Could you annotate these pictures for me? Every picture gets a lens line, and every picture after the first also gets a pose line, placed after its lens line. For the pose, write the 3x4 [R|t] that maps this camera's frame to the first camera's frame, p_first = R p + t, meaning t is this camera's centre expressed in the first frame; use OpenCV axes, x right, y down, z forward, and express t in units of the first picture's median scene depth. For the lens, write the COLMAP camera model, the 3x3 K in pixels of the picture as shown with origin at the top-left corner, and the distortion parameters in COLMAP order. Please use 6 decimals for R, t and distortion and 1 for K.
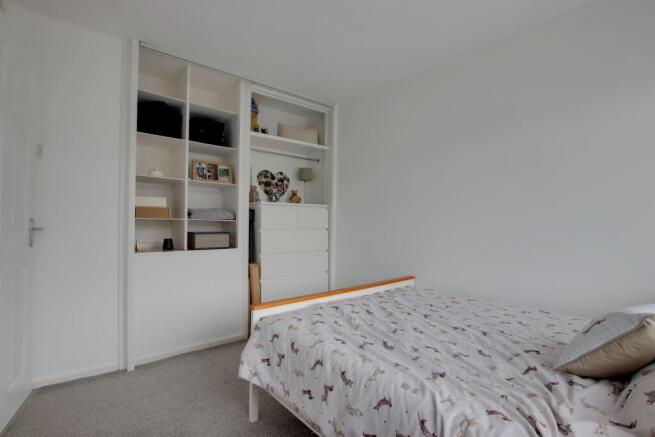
lens RADIAL K [[313.3, 0, 329.7], [0, 313.3, 220.0], [0, 0, 1]] dist [-0.023744, 0.000592]
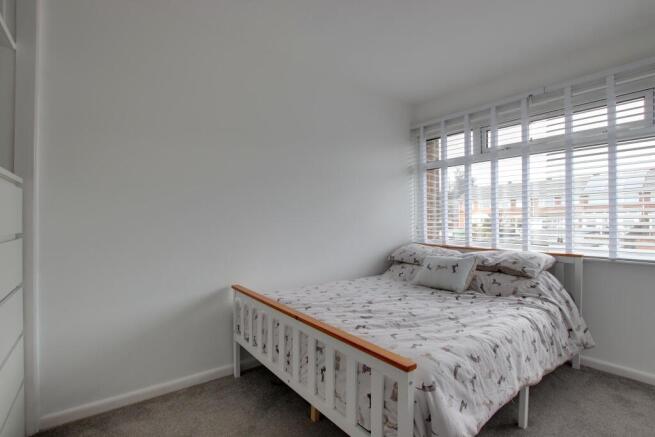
lens RADIAL K [[313.3, 0, 329.0], [0, 313.3, 218.3], [0, 0, 1]] dist [-0.023744, 0.000592]
pose [[0.032280, 0.008117, 0.999446, -0.923735], [0.001280, 0.999966, -0.008162, 0.022849], [-0.999478, 0.001543, 0.032269, 1.284543]]
